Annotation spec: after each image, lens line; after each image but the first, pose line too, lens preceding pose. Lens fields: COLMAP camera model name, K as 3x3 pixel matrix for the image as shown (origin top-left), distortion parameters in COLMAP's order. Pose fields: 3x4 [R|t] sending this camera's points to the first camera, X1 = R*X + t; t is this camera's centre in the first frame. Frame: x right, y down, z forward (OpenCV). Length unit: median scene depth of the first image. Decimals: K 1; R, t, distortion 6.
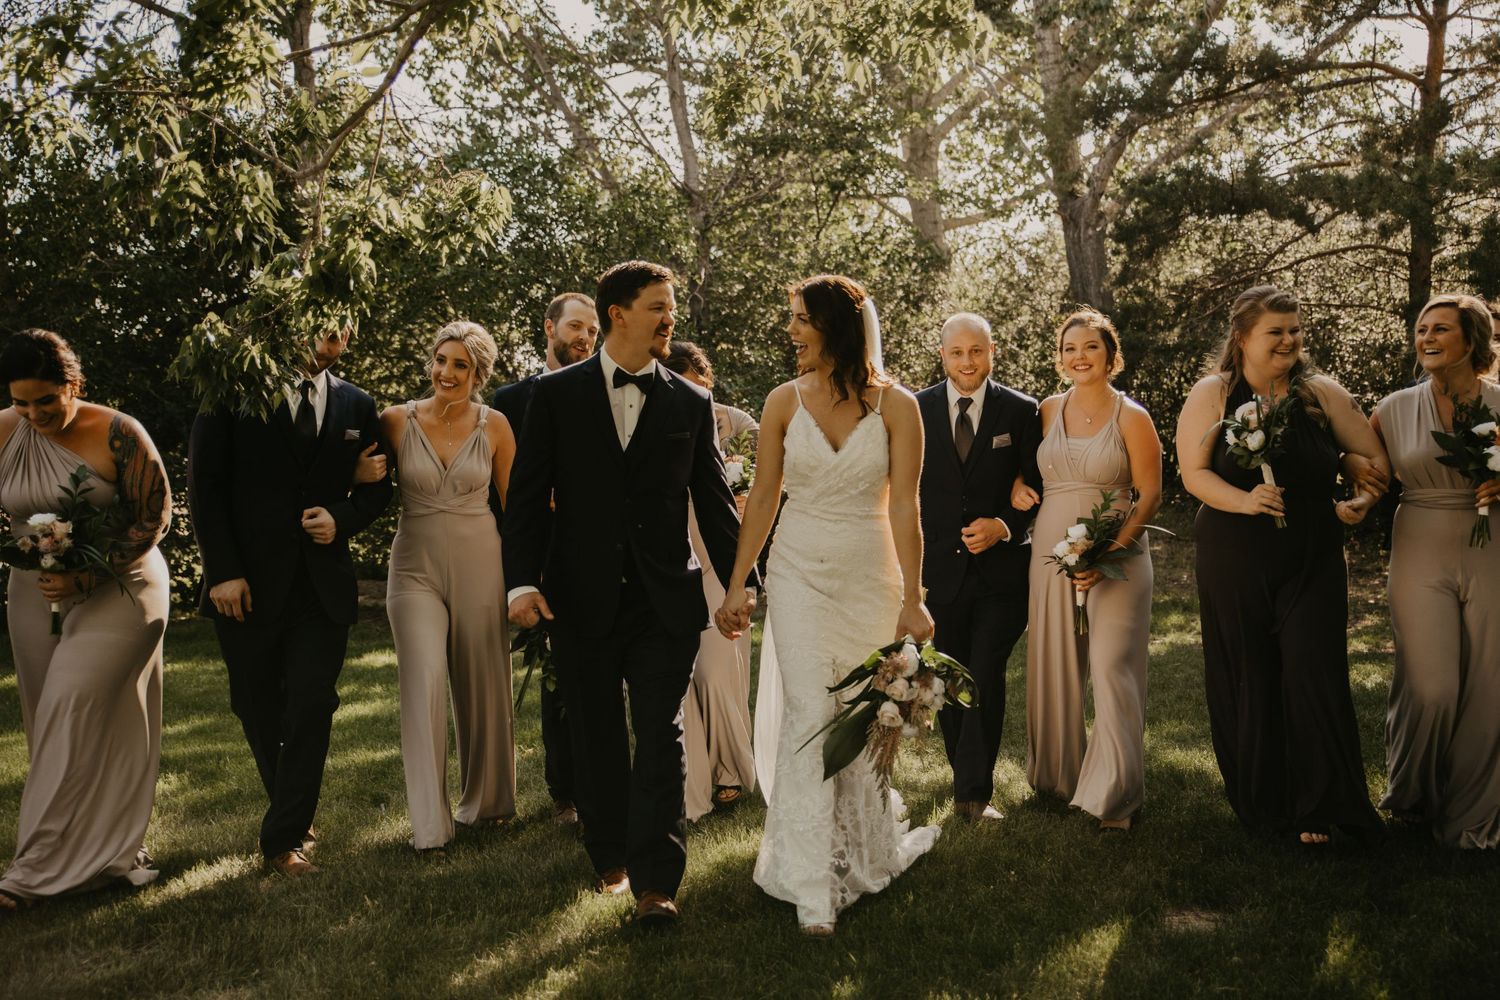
lens RADIAL K [[2080.1, 0, 750.0], [0, 2080.1, 500.0], [0, 0, 1]] dist [-0.001716, 0.051200]
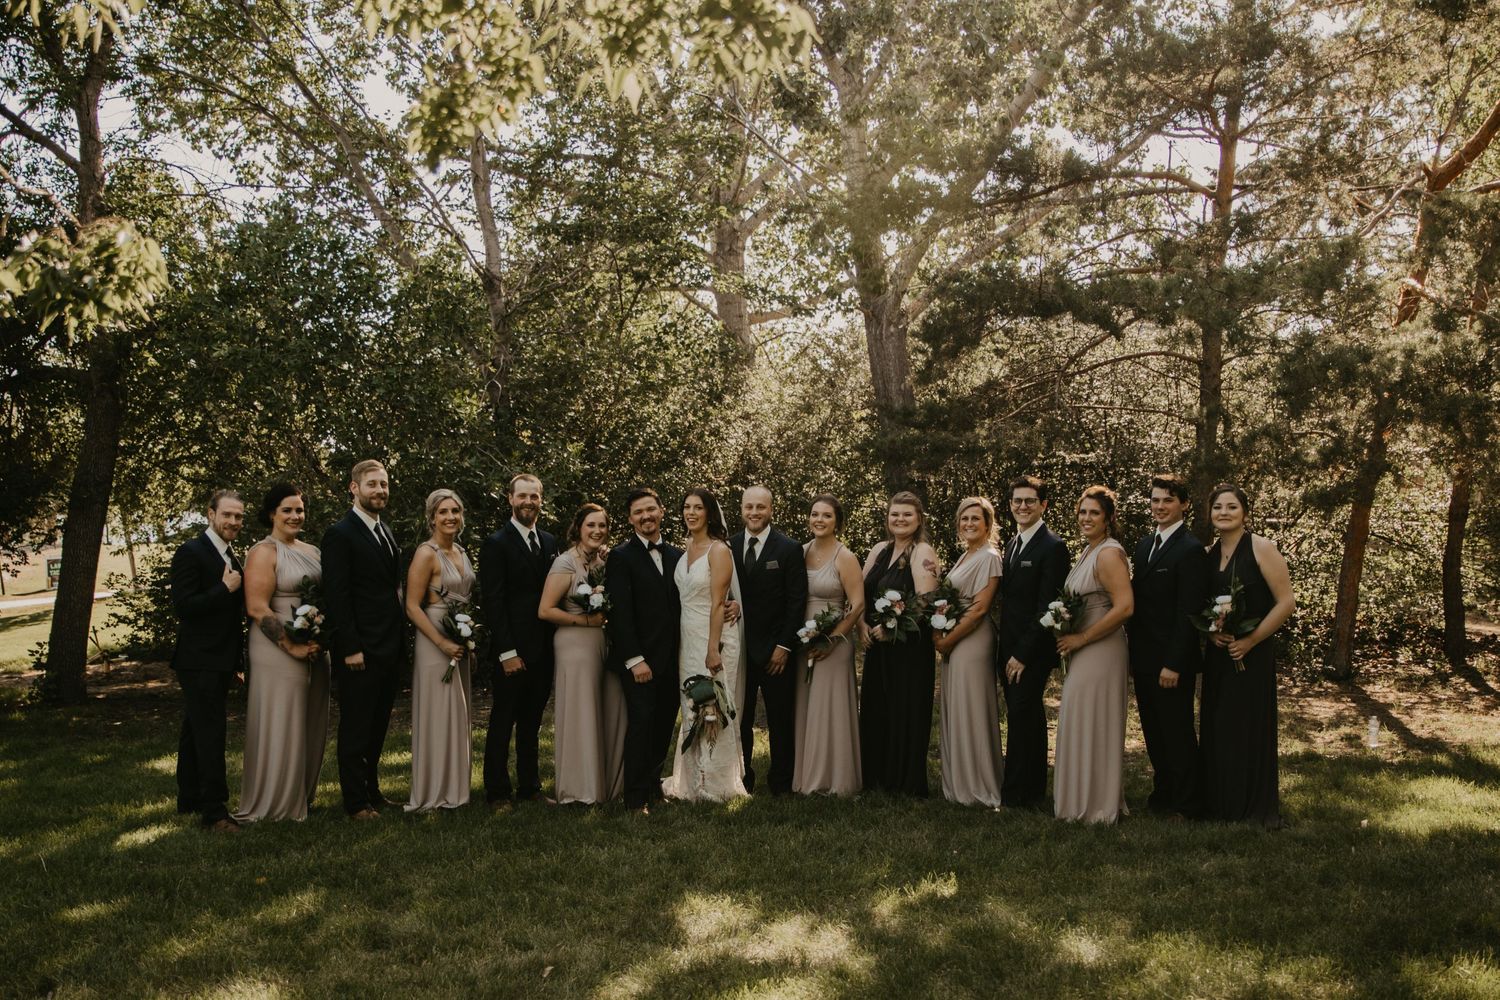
lens RADIAL K [[1795.5, 0, 787.5], [0, 1795.5, 602.3], [0, 0, 1]] dist [-0.135279, 0.042692]
pose [[0.993232, 0.013033, 0.115411, 0.014876], [-0.015793, 0.999610, 0.023036, -0.016115], [-0.115066, -0.024703, 0.993051, 0.144143]]
